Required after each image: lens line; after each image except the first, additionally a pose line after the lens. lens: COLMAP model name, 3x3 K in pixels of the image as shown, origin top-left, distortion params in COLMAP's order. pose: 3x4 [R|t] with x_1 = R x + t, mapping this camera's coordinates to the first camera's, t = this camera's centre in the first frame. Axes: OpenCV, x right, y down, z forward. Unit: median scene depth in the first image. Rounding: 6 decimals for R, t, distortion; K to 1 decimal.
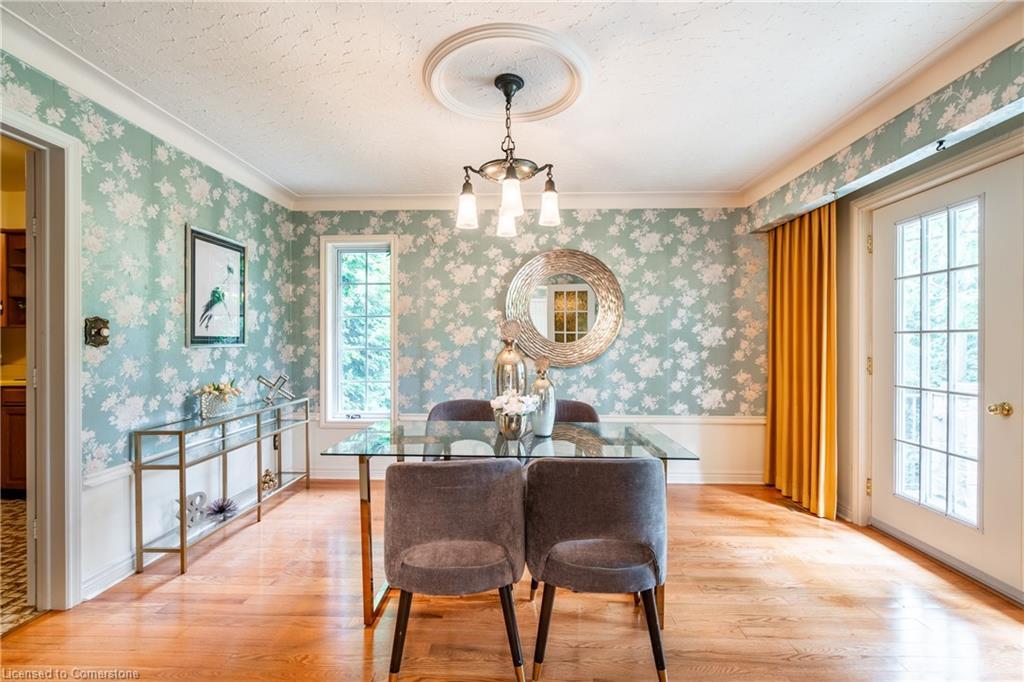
lens RADIAL K [[458.9, 0, 510.4], [0, 458.9, 342.7], [0, 0, 1]] dist [0.000354, 0.000360]
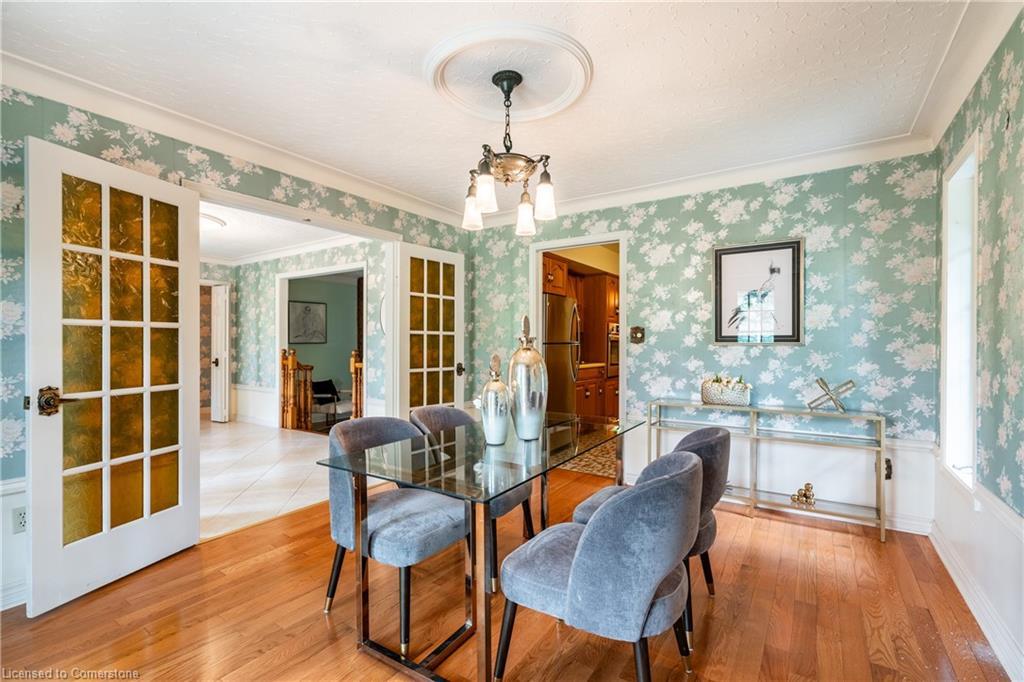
lens RADIAL K [[458.9, 0, 510.4], [0, 458.9, 342.7], [0, 0, 1]] dist [0.000354, 0.000360]
pose [[-0.525440, 0.008245, -0.850791, 0.647864], [0.003837, 0.999966, 0.007321, -0.007717], [0.850822, 0.000582, -0.525454, 1.179229]]
